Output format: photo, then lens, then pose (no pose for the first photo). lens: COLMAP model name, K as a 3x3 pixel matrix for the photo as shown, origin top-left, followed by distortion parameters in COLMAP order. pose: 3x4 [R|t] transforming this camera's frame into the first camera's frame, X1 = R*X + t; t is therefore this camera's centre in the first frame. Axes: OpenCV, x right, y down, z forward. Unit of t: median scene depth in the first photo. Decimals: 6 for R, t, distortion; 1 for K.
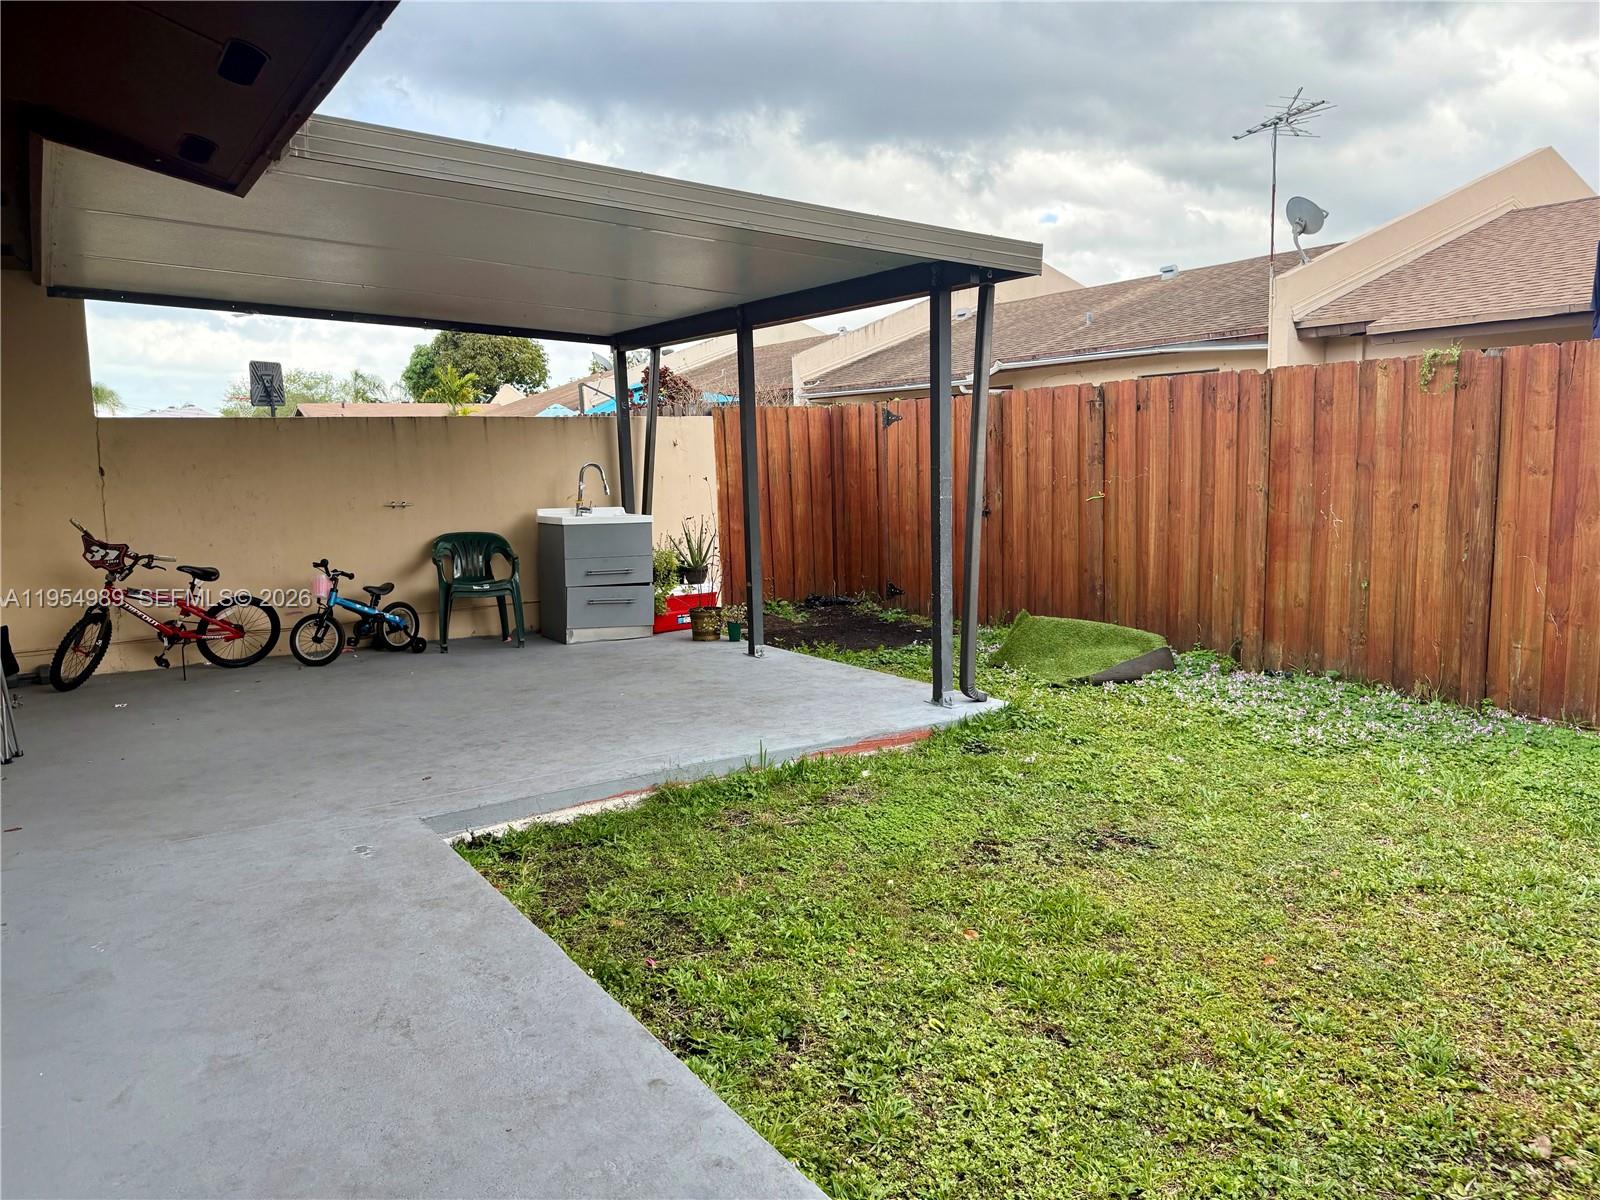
lens RADIAL K [[1166.6, 0, 801.2], [0, 1166.6, 612.6], [0, 0, 1]] dist [0.080015, -0.062503]
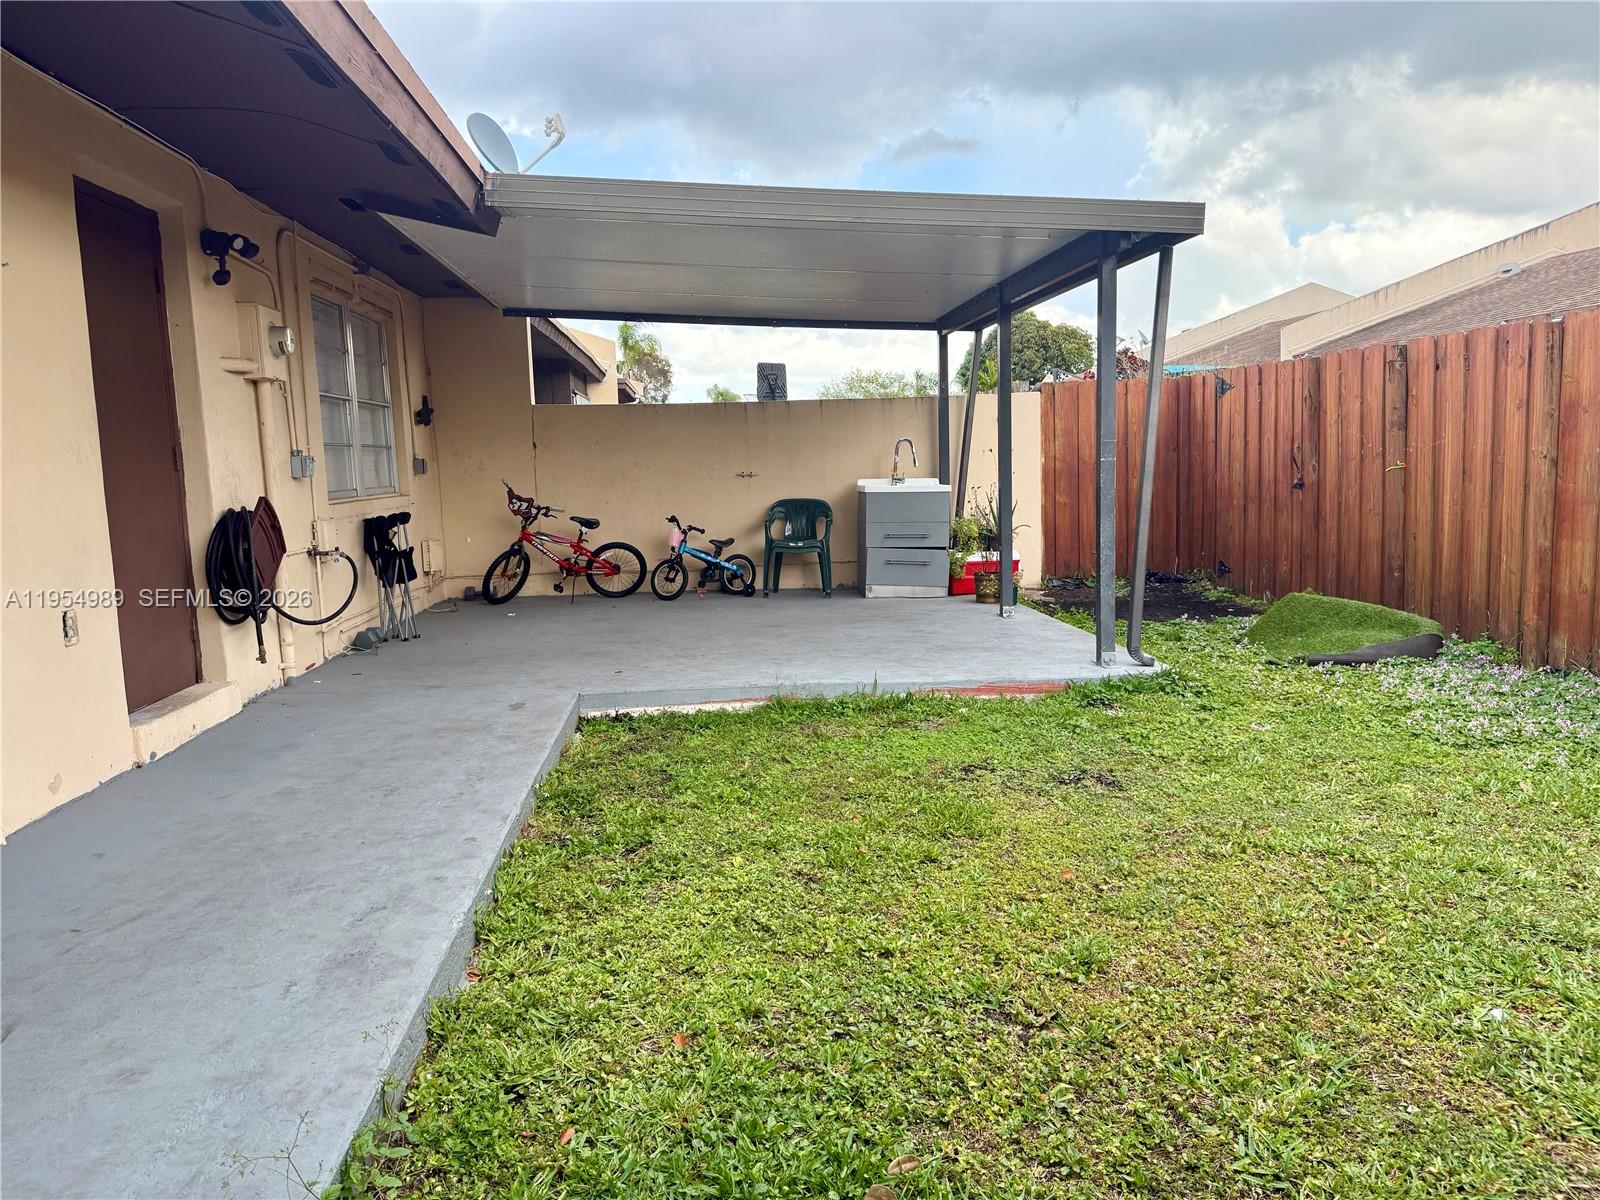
lens RADIAL K [[1166.6, 0, 792.5], [0, 1166.6, 611.6], [0, 0, 1]] dist [0.080015, -0.062503]
pose [[0.878030, 0.063649, -0.474354, 0.293355], [-0.060690, 0.997924, 0.021564, 0.021614], [0.474741, 0.009855, 0.880070, -0.027170]]
